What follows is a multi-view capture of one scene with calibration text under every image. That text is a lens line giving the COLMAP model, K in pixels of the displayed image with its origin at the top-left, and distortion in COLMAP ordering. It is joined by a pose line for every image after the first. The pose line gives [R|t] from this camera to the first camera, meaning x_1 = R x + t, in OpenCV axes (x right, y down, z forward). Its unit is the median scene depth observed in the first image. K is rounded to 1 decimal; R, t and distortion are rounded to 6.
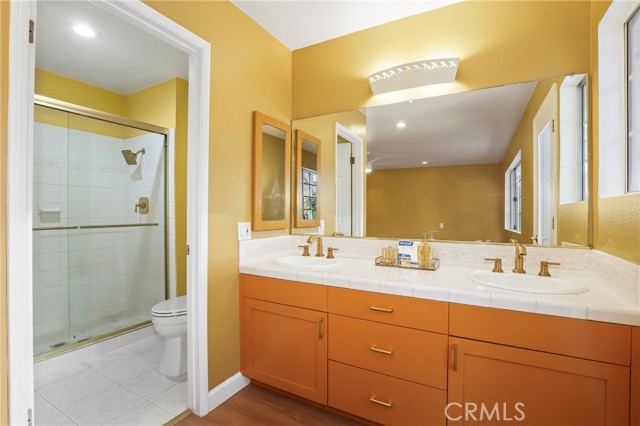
lens RADIAL K [[292.9, 0, 316.5], [0, 292.9, 208.7], [0, 0, 1]] dist [-0.017935, -0.000638]
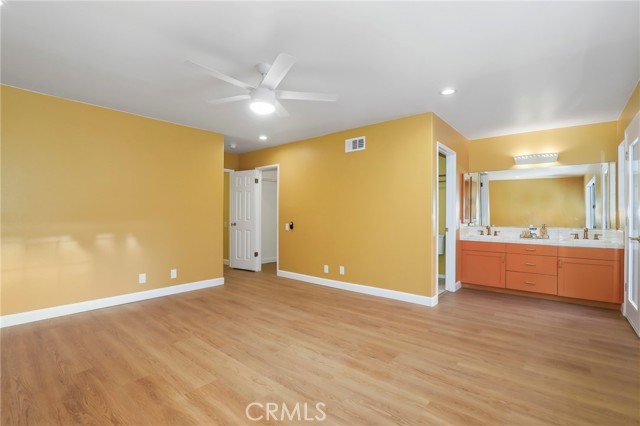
lens RADIAL K [[292.9, 0, 324.8], [0, 292.9, 209.5], [0, 0, 1]] dist [-0.017935, -0.000638]
pose [[0.981350, -0.009187, -0.192008, -0.960284], [0.009244, 0.999957, -0.000597, -0.054160], [0.192005, -0.001189, 0.981393, -1.737400]]
